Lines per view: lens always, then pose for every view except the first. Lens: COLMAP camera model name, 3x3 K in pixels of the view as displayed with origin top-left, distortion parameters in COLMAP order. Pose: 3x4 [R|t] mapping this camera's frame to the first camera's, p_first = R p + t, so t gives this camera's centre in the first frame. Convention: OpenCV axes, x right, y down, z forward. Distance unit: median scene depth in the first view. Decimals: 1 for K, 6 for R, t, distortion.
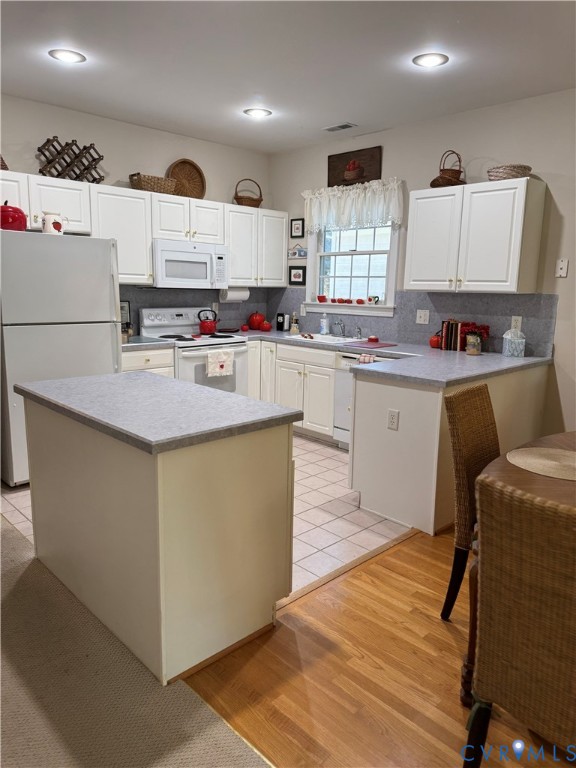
lens RADIAL K [[540.1, 0, 284.3], [0, 540.1, 384.8], [0, 0, 1]] dist [0.148152, -0.222513]
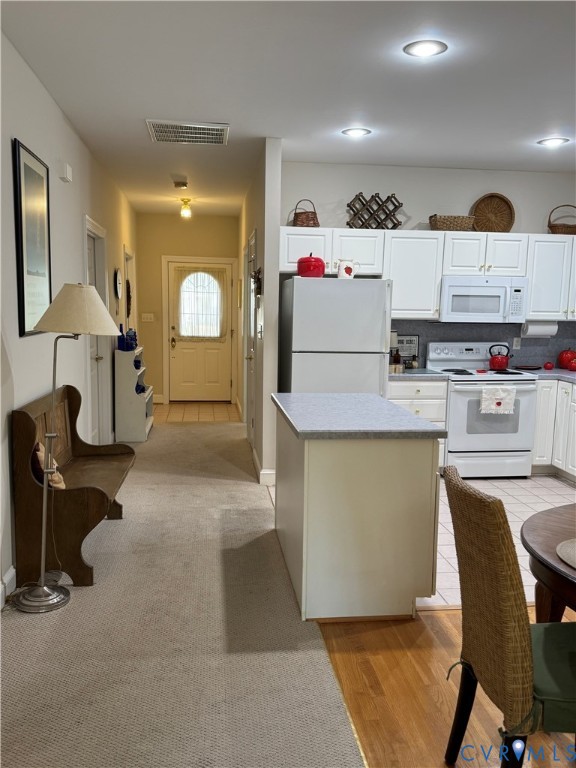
lens RADIAL K [[632.7, 0, 289.6], [0, 632.7, 402.0], [0, 0, 1]] dist [0.160469, -0.304775]
pose [[0.803660, 0.081269, -0.589514, 0.246256], [-0.112280, 0.993546, -0.016099, 0.021611], [0.584401, 0.079128, 0.807598, -0.118343]]
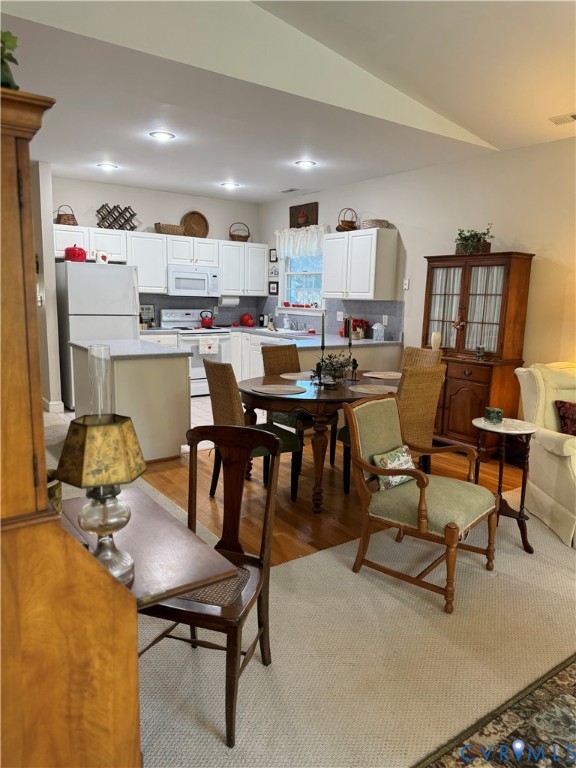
lens RADIAL K [[540.1, 0, 284.3], [0, 540.1, 384.8], [0, 0, 1]] dist [0.148152, -0.222513]
pose [[0.988303, 0.028789, -0.149761, 0.312773], [-0.032375, 0.999243, -0.021560, 0.093364], [0.149027, 0.026156, 0.988487, -0.450713]]
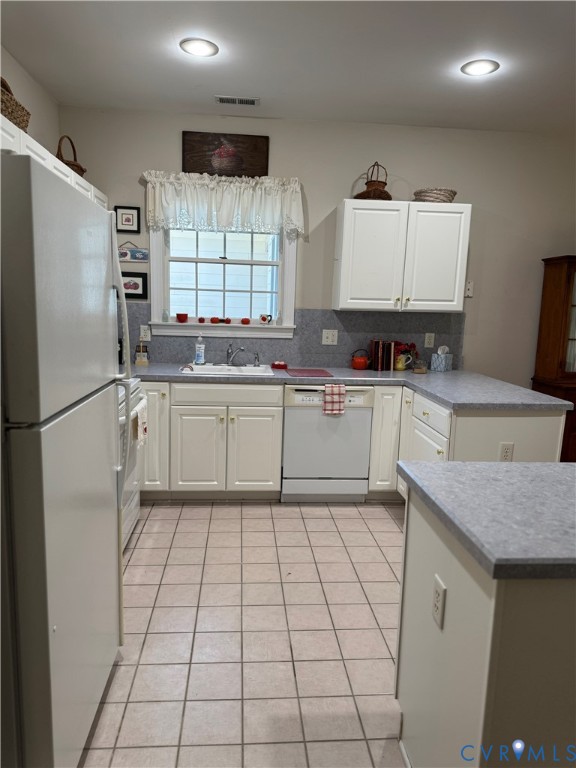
lens RADIAL K [[540.1, 0, 284.3], [0, 540.1, 384.8], [0, 0, 1]] dist [0.148152, -0.222513]
pose [[0.637144, -0.116725, 0.761855, -0.475338], [0.125990, 0.990943, 0.046458, -0.091905], [-0.760378, 0.066386, 0.646079, 0.449798]]
